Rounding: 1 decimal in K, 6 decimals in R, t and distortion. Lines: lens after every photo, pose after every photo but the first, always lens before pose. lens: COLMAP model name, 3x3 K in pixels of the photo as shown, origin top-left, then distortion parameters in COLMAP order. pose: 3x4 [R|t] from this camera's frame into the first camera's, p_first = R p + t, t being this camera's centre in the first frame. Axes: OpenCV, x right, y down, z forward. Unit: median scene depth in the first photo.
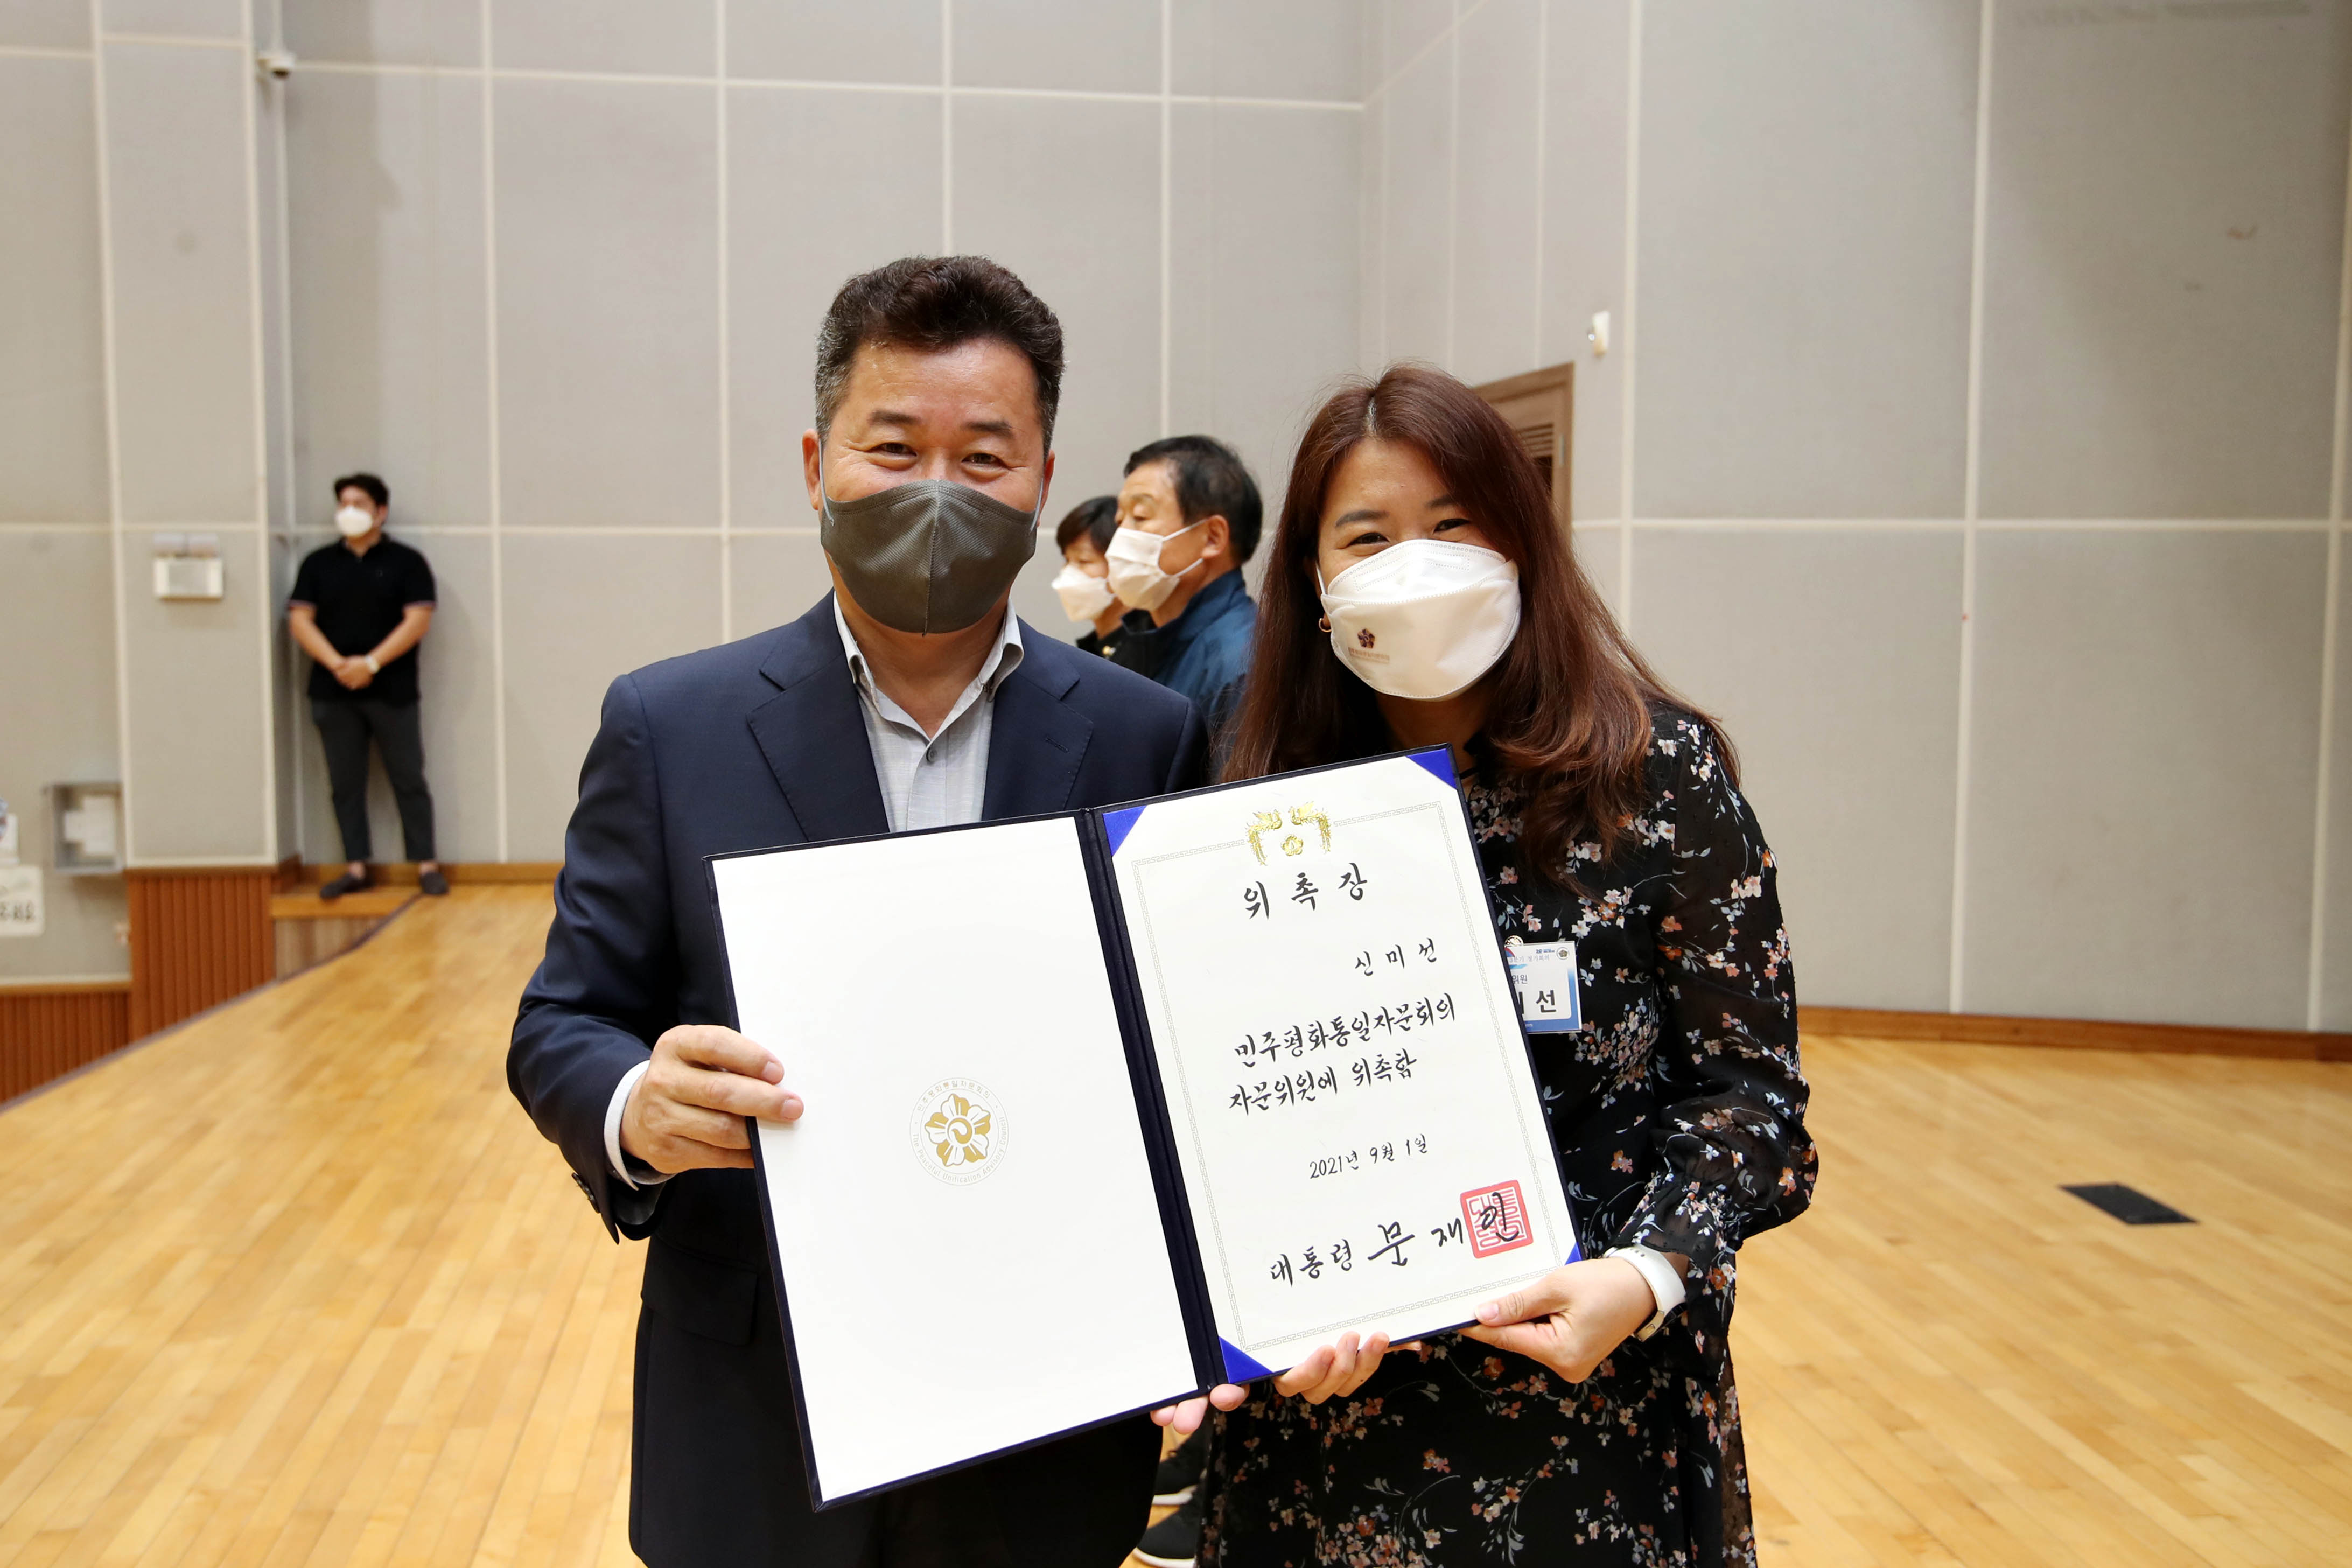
lens RADIAL K [[1990.9, 0, 1141.0], [0, 1990.9, 685.1], [0, 0, 1]] dist [0.000327, 0.045474]
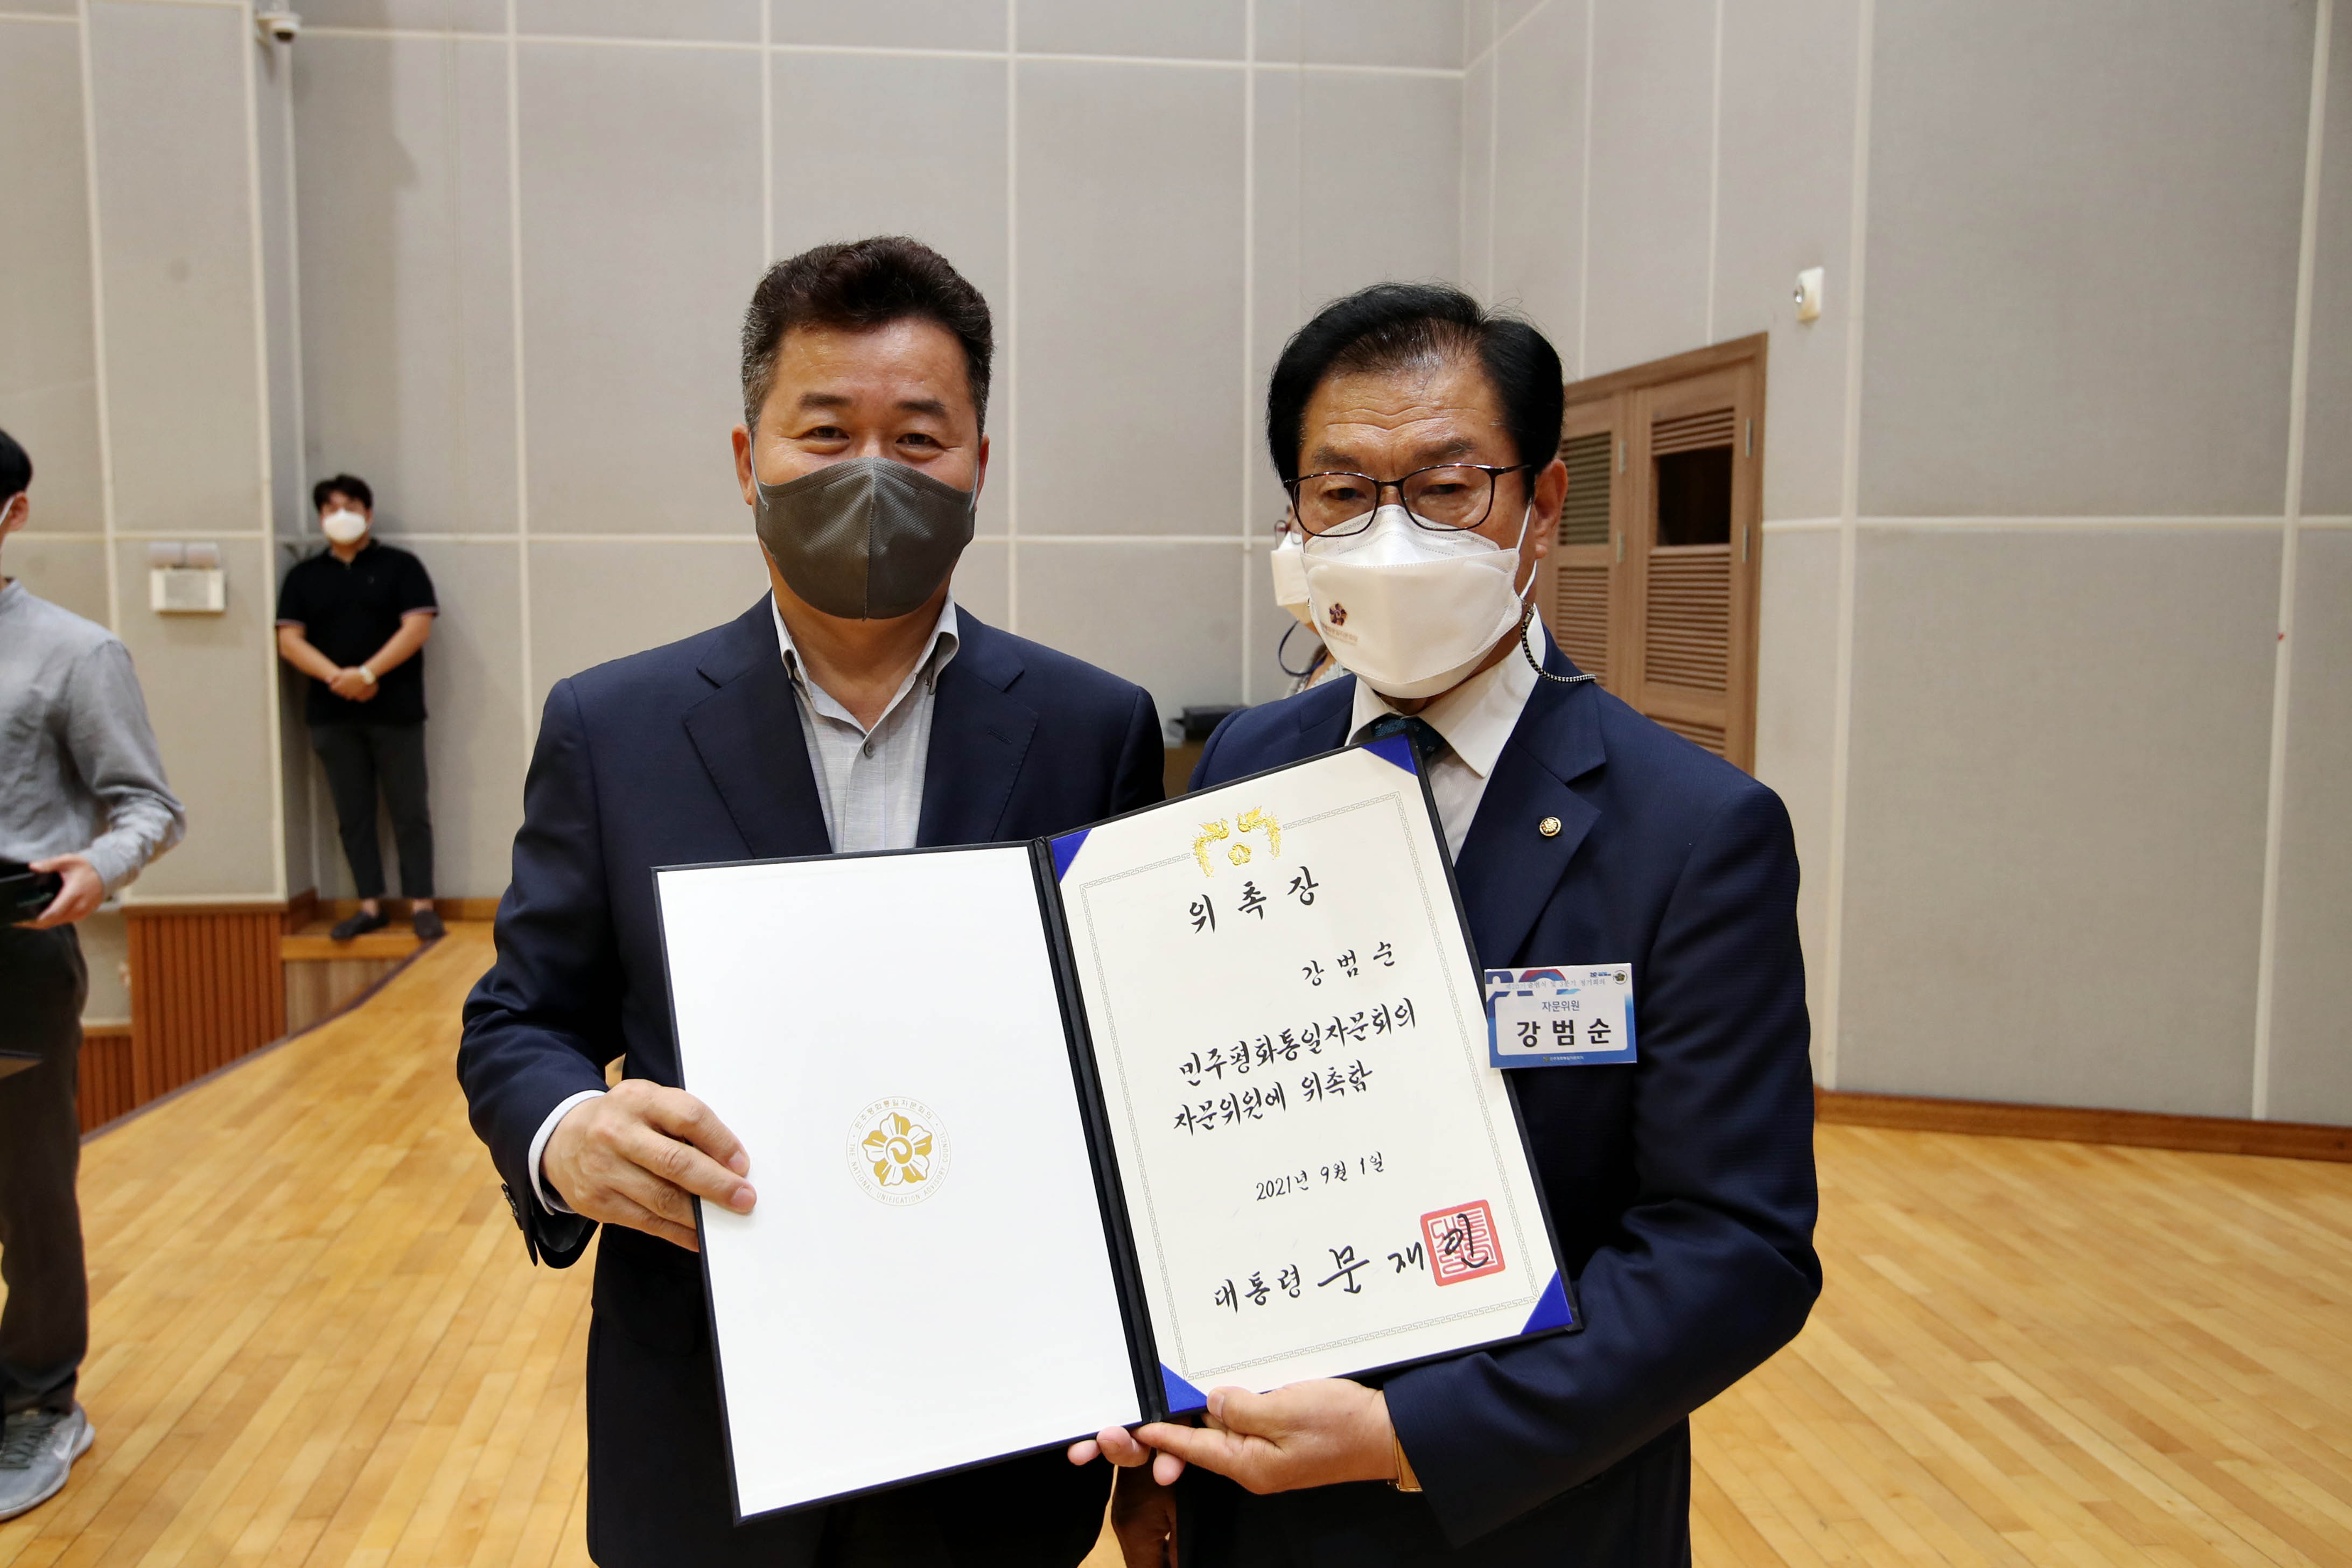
lens RADIAL K [[1736.2, 0, 1111.1], [0, 1736.2, 701.5], [0, 0, 1]] dist [-0.012695, 0.042208]
pose [[0.999743, 0.000252, -0.022669, -0.045883], [-0.000001, 0.999939, 0.011060, -0.015063], [0.022670, -0.011057, 0.999682, 0.274153]]
